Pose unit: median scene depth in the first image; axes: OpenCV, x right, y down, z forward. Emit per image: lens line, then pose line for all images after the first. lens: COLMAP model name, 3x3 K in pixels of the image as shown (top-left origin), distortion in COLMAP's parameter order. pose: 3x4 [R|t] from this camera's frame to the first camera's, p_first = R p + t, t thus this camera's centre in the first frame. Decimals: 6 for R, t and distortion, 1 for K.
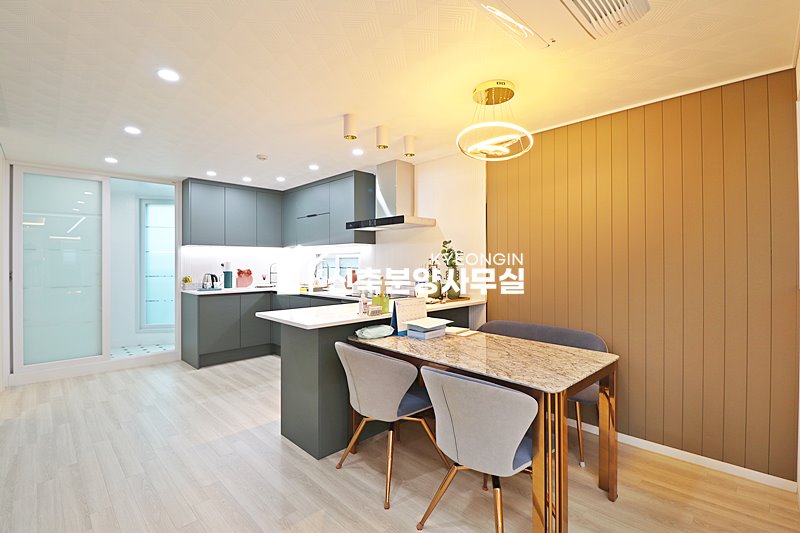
lens RADIAL K [[373.8, 0, 397.9], [0, 373.8, 259.2], [0, 0, 1]] dist [0.000041, -0.014478]
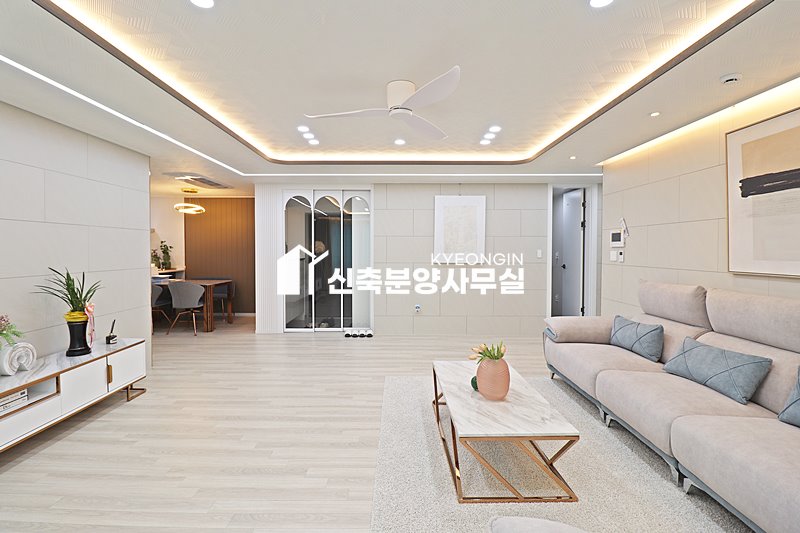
lens RADIAL K [[373.8, 0, 397.9], [0, 373.8, 259.2], [0, 0, 1]] dist [0.000041, -0.014478]
pose [[0.709705, -0.016751, 0.704300, -0.333329], [-0.003869, 0.999610, 0.027674, -0.009866], [-0.704489, -0.022365, 0.709363, -1.138613]]
